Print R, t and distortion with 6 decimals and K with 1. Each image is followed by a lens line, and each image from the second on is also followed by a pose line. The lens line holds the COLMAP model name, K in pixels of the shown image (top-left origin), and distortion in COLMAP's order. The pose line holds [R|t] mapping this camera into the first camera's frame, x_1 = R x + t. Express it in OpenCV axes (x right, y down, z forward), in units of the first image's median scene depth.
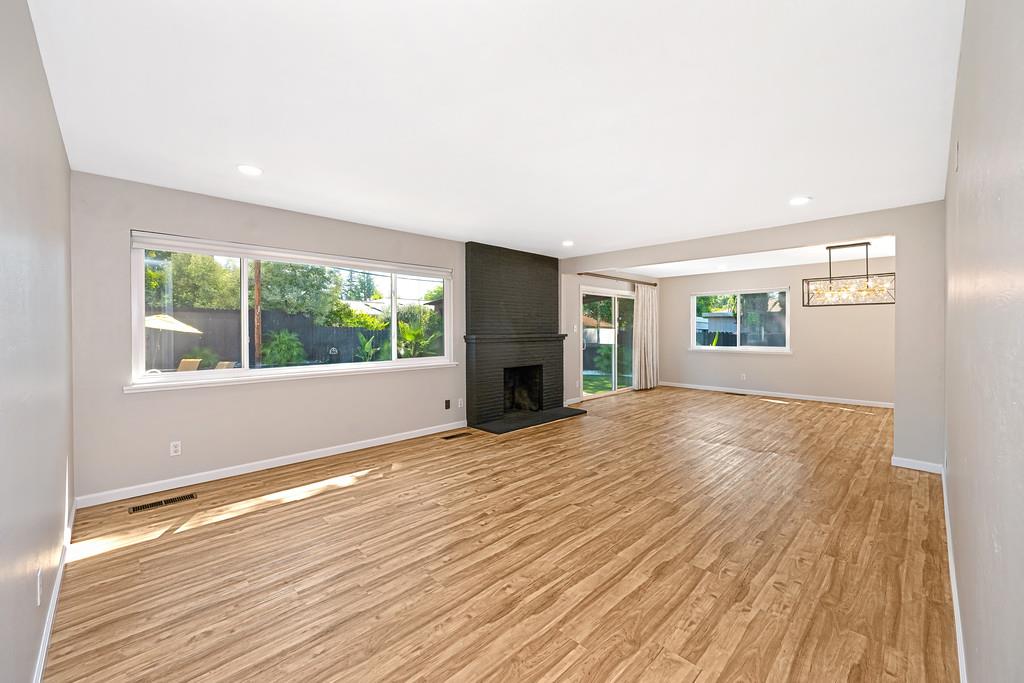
lens RADIAL K [[403.5, 0, 513.3], [0, 403.5, 341.5], [0, 0, 1]] dist [-0.000288, -0.000202]
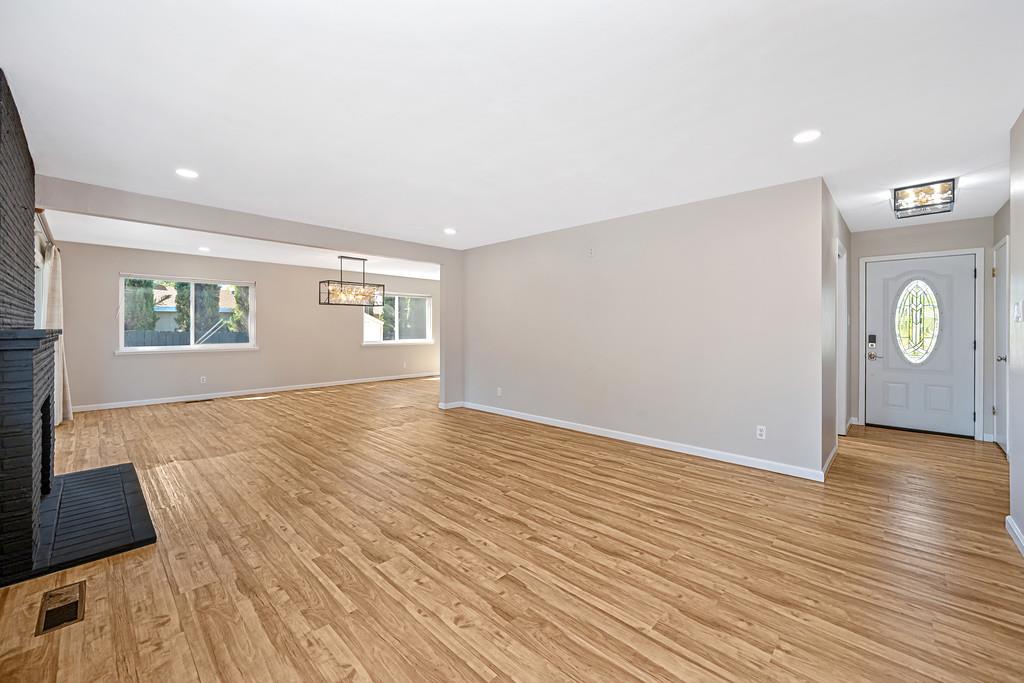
lens RADIAL K [[403.5, 0, 518.6], [0, 403.5, 326.7], [0, 0, 1]] dist [-0.000288, -0.000202]
pose [[-0.030070, 0.005392, 0.999533, -0.814517], [0.031066, 0.999507, -0.004457, -0.001833], [-0.999065, 0.030917, -0.030223, 0.941058]]
